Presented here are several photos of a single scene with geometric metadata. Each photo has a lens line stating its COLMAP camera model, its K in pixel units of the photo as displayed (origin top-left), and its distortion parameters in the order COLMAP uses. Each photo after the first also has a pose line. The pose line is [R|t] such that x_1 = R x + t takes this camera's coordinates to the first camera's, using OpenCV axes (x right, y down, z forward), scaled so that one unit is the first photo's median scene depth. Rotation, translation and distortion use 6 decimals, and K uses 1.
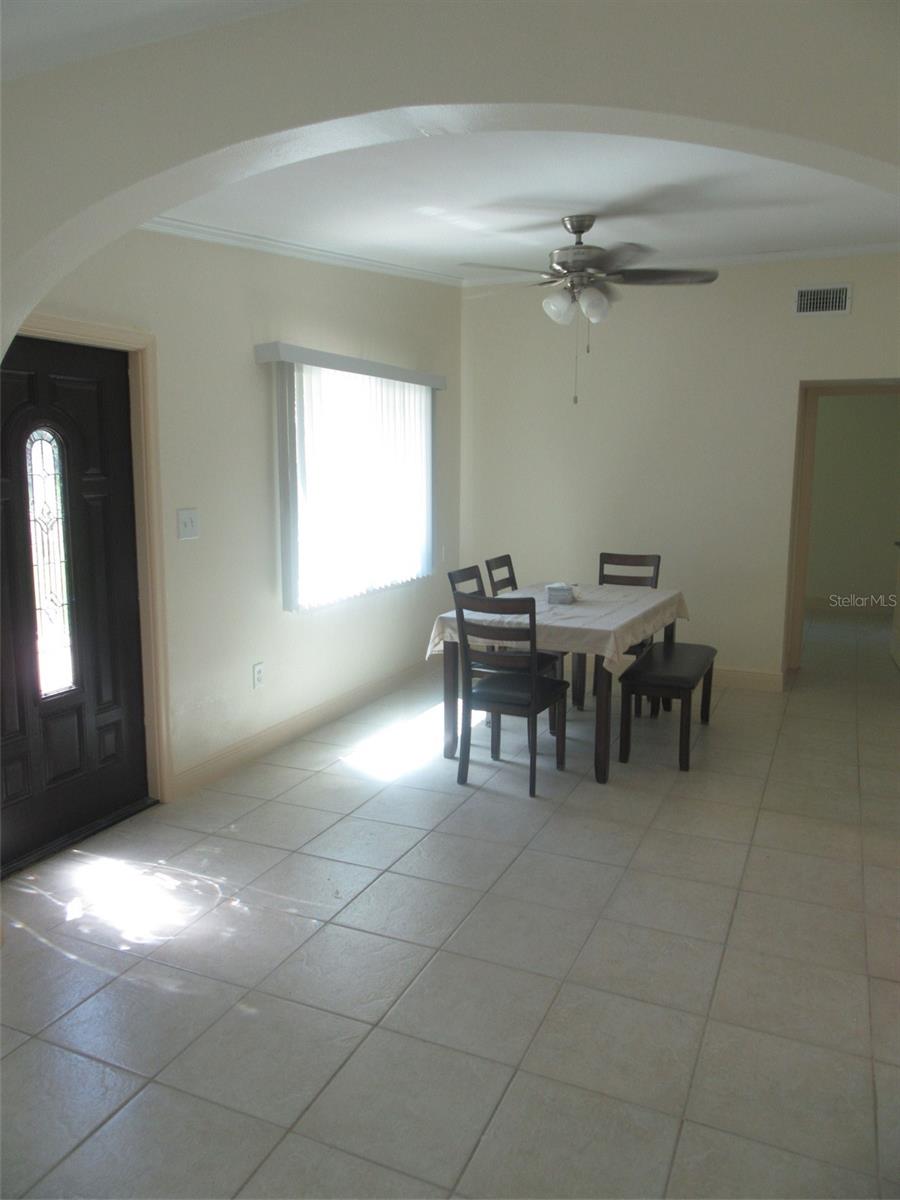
lens RADIAL K [[875.3, 0, 443.7], [0, 875.3, 602.4], [0, 0, 1]] dist [-0.021706, 0.012940]
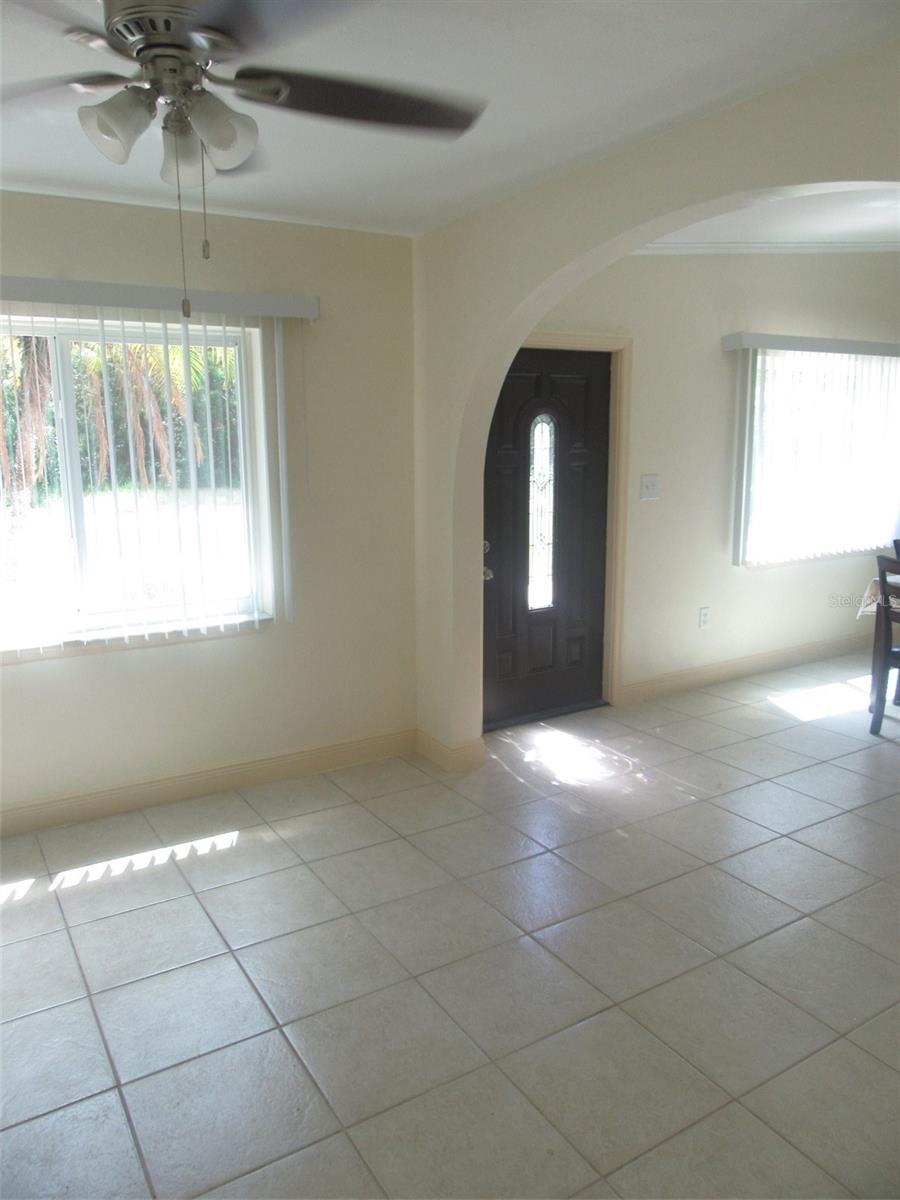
lens RADIAL K [[875.3, 0, 455.6], [0, 875.3, 598.7], [0, 0, 1]] dist [-0.021706, 0.012940]
pose [[0.830869, 0.092437, -0.548737, 0.200898], [-0.074576, 0.995708, 0.054812, 0.024093], [0.551449, -0.004619, 0.834196, -0.221095]]
